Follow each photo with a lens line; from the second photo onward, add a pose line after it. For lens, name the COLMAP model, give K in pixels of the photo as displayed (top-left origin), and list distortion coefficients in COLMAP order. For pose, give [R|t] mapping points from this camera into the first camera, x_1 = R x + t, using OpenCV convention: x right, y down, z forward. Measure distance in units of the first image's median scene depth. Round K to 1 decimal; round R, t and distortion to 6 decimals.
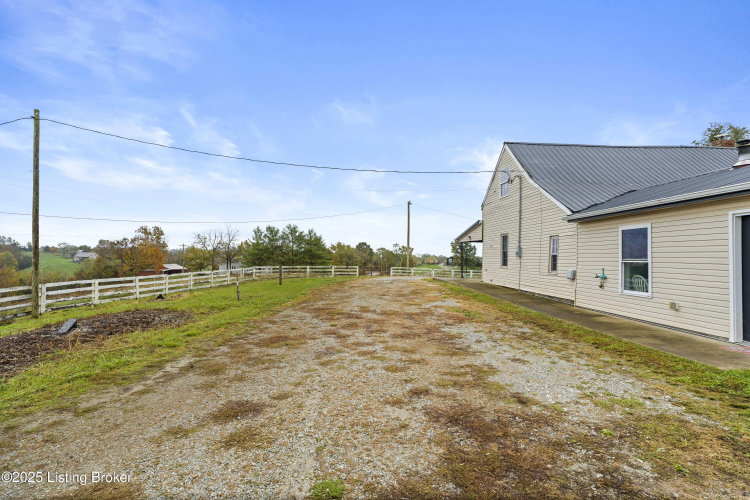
lens RADIAL K [[375.8, 0, 375.0], [0, 375.8, 250.0], [0, 0, 1]] dist [-0.005658, -0.000789]
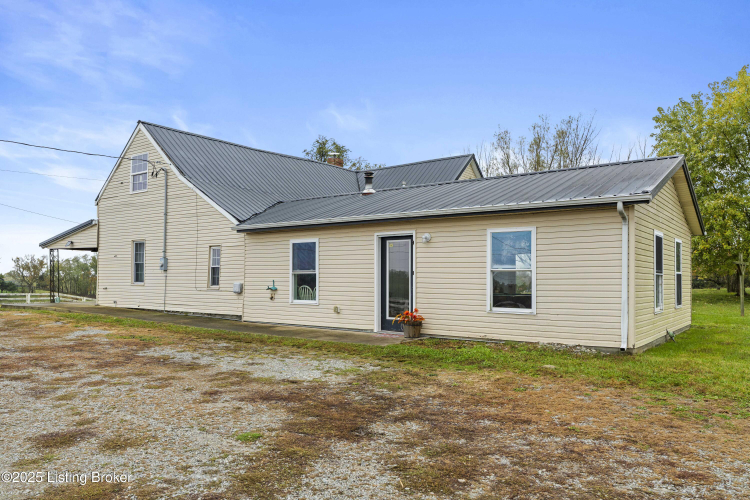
lens RADIAL K [[550.4, 0, 377.2], [0, 550.4, 273.0], [0, 0, 1]] dist [0.003348, 0.000503]
pose [[0.638511, -0.007487, 0.769576, -0.369585], [-0.007417, 0.999846, 0.015882, 0.004125], [-0.769577, -0.015849, 0.638357, -0.167294]]
